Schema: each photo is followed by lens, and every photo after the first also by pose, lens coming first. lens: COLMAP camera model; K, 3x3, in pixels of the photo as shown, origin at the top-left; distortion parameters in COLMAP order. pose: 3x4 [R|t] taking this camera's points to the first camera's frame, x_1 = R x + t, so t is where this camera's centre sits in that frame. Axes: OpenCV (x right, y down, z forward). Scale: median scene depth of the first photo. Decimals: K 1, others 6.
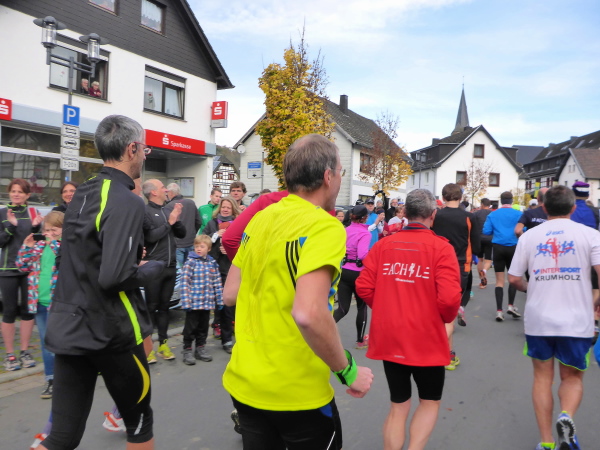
lens RADIAL K [[471.6, 0, 300.0], [0, 471.6, 225.0], [0, 0, 1]] dist [-0.044996, -0.004600]
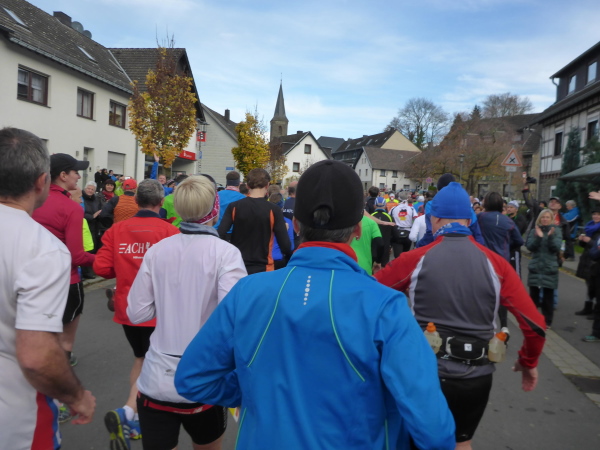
lens RADIAL K [[471.6, 0, 300.0], [0, 471.6, 225.0], [0, 0, 1]] dist [-0.044996, -0.004600]
pose [[0.920187, -0.012666, 0.391275, -0.185059], [-0.007440, 0.998730, 0.049827, 0.003594], [-0.391409, -0.048761, 0.918924, -0.296935]]
